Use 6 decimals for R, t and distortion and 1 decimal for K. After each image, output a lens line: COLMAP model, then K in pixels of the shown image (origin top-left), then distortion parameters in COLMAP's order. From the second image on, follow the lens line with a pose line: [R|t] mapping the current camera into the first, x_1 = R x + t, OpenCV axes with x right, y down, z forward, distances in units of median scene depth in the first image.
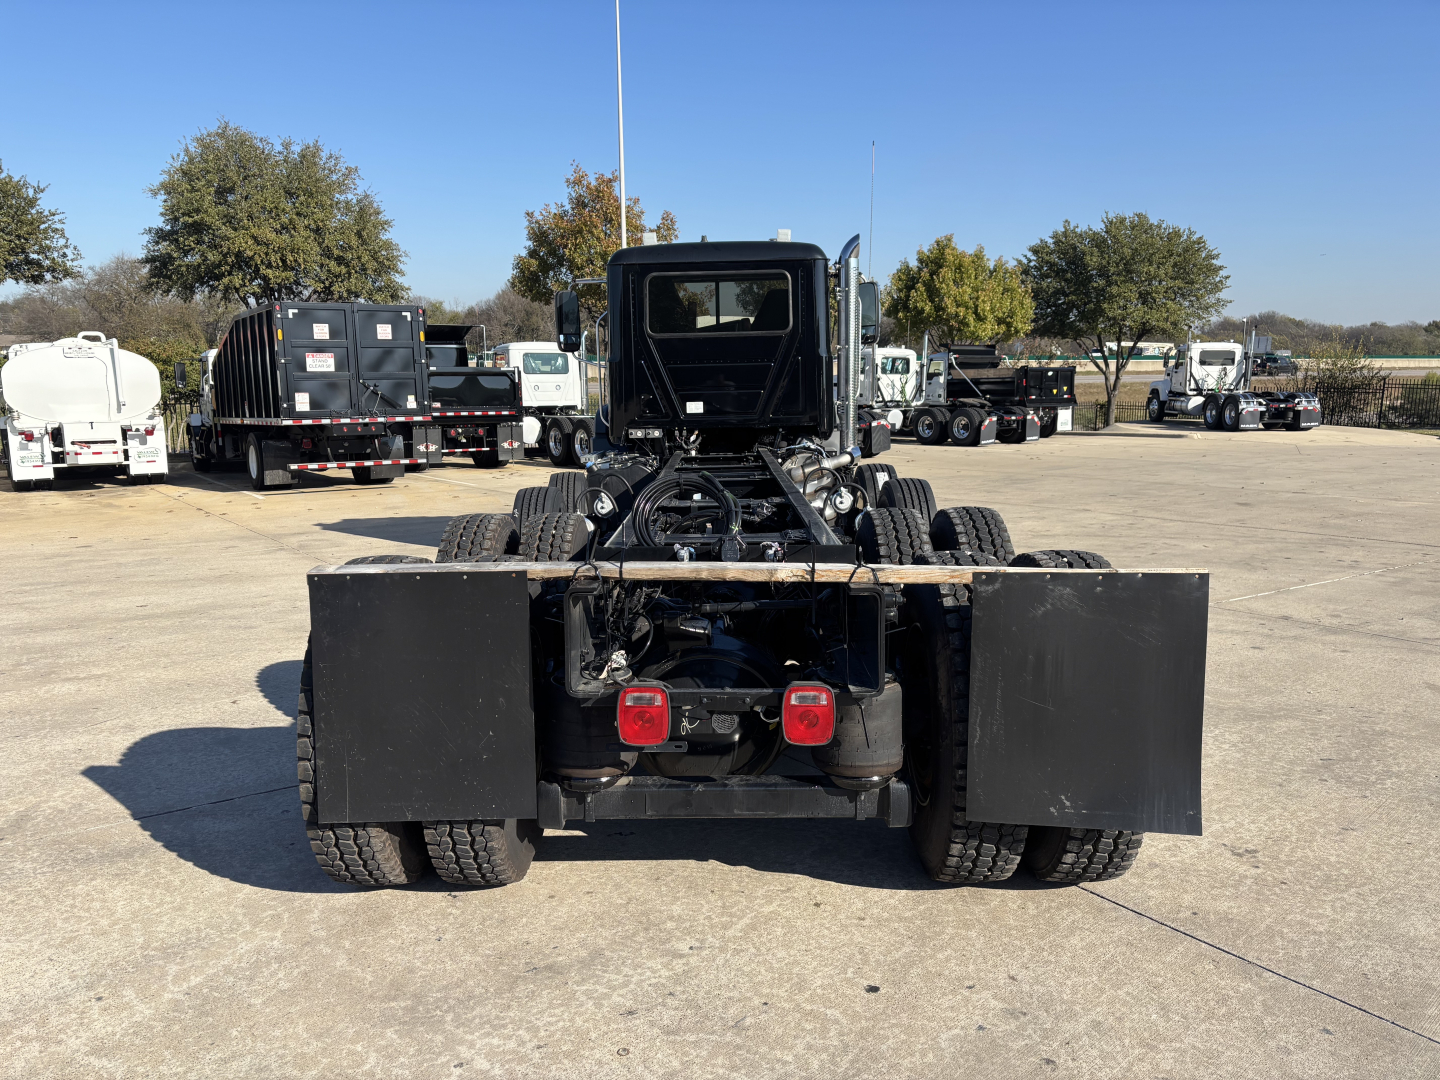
lens RADIAL K [[1091.0, 0, 715.0], [0, 1091.0, 539.2], [0, 0, 1]] dist [0.054230, -0.045215]
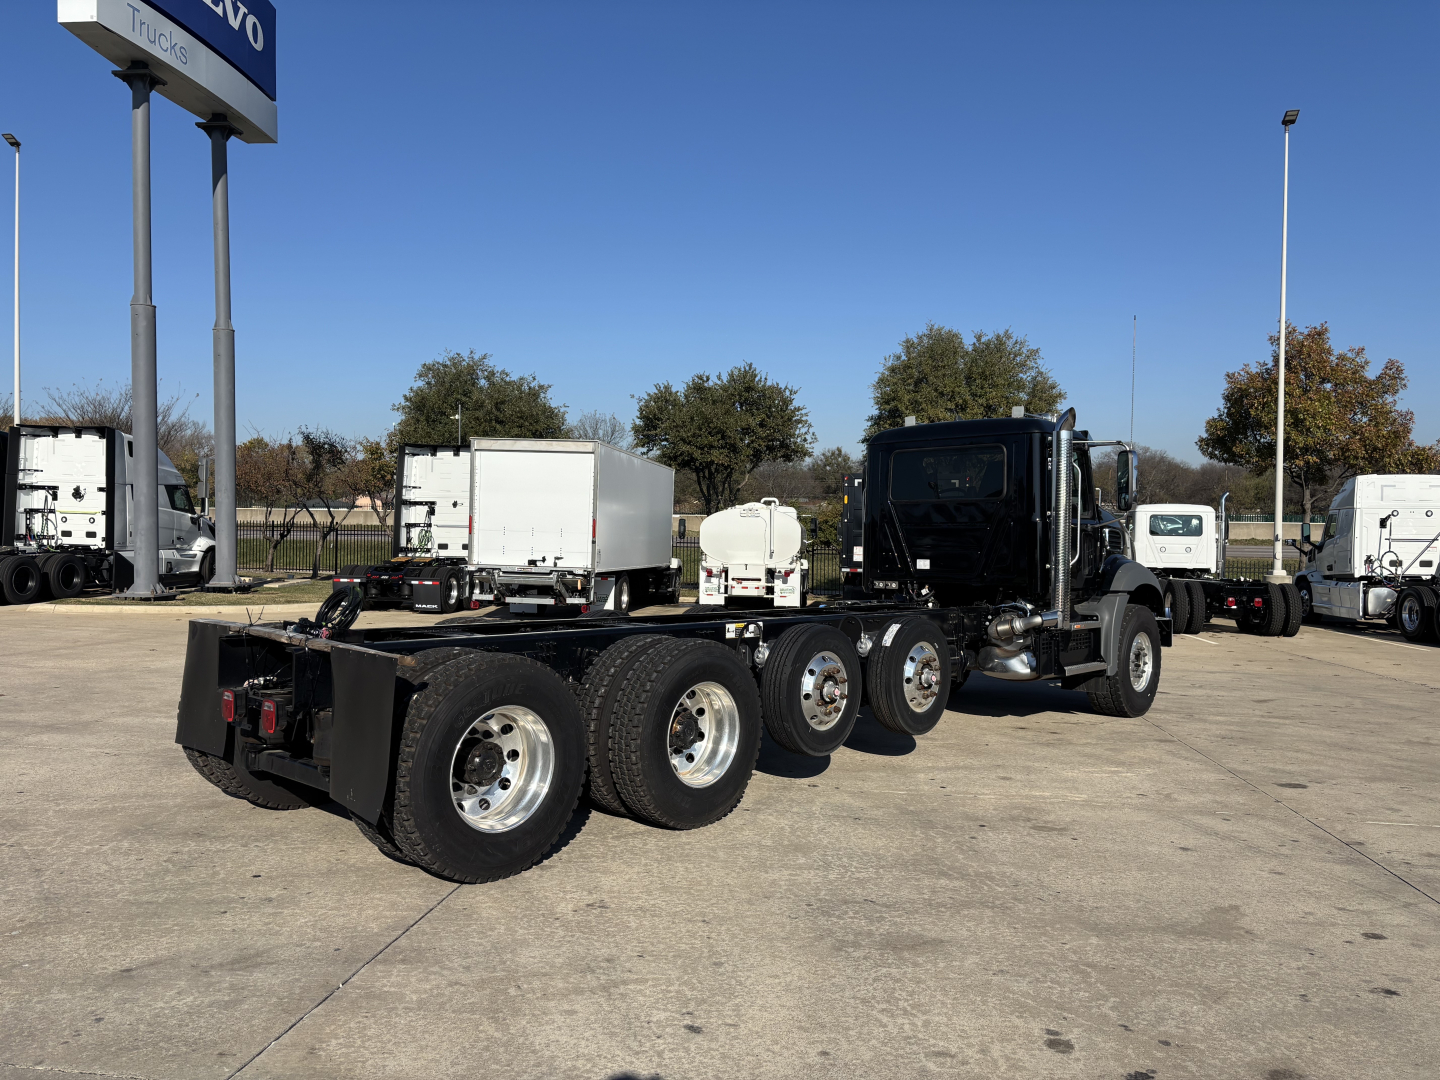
lens RADIAL K [[1091.0, 0, 731.1], [0, 1091.0, 542.7], [0, 0, 1]] dist [0.054230, -0.045215]
pose [[0.737877, 0.026791, -0.674403, 0.216240], [-0.120934, 0.988289, -0.093057, -0.005147], [0.664012, 0.150223, 0.732476, 0.015441]]
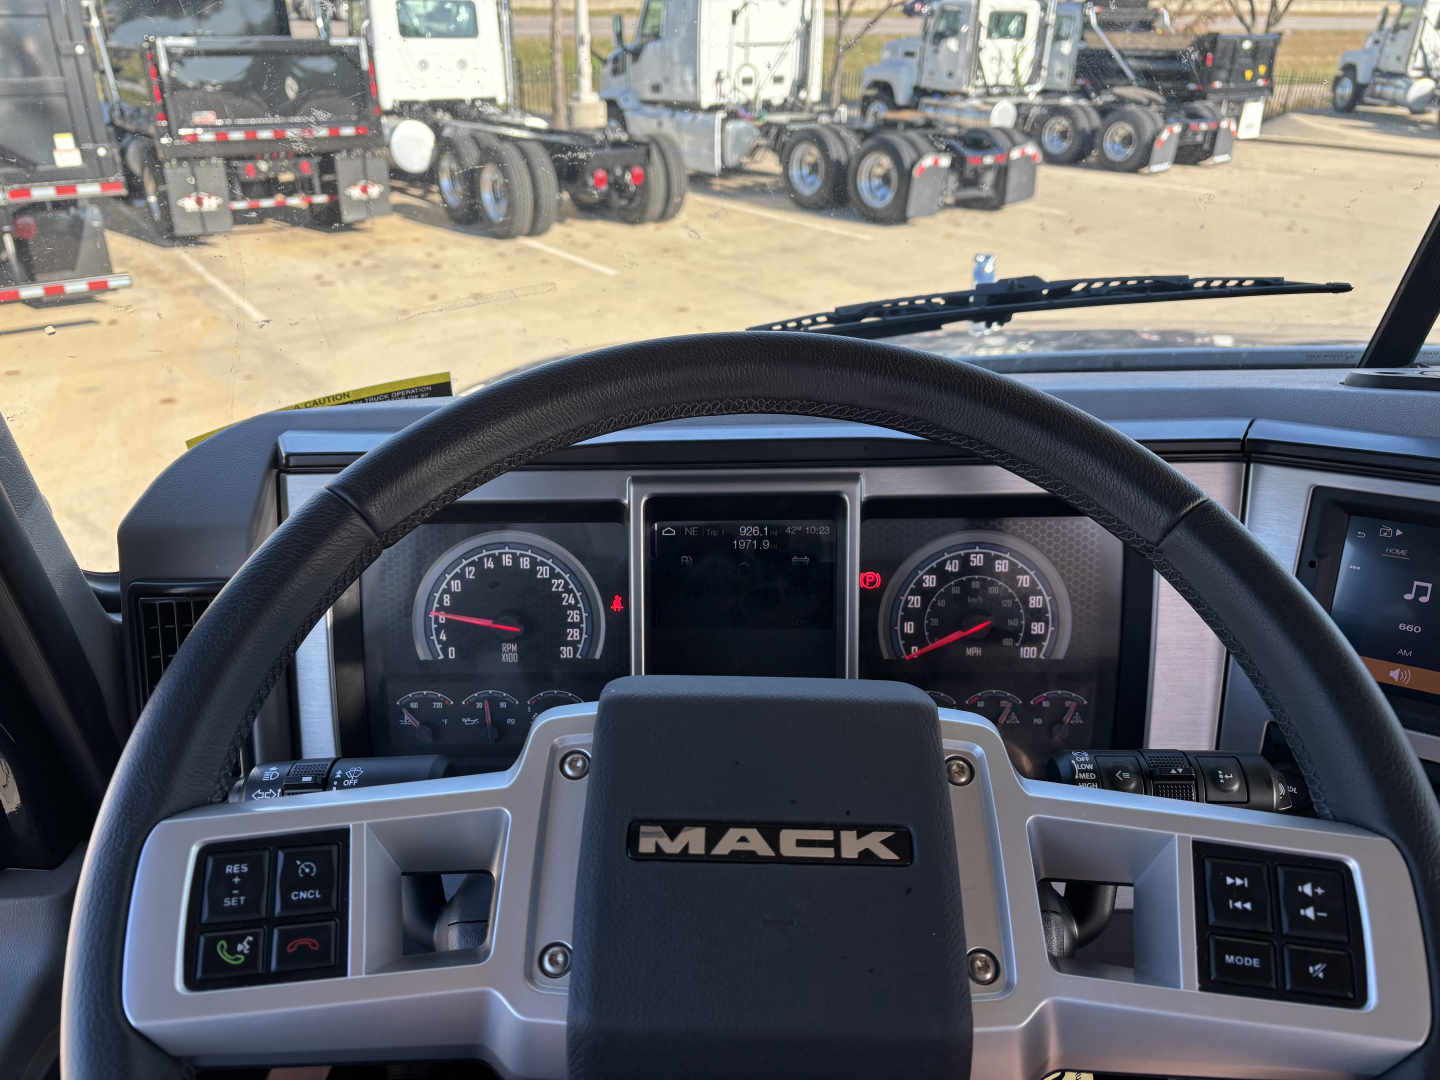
lens RADIAL K [[1091.0, 0, 723.9], [0, 1091.0, 547.6], [0, 0, 1]] dist [0.054230, -0.045215]
pose [[0.999319, 0.008183, 0.035967, -0.024610], [-0.018944, 0.950518, 0.310091, -0.079830], [-0.031650, -0.310562, 0.950026, 0.366199]]
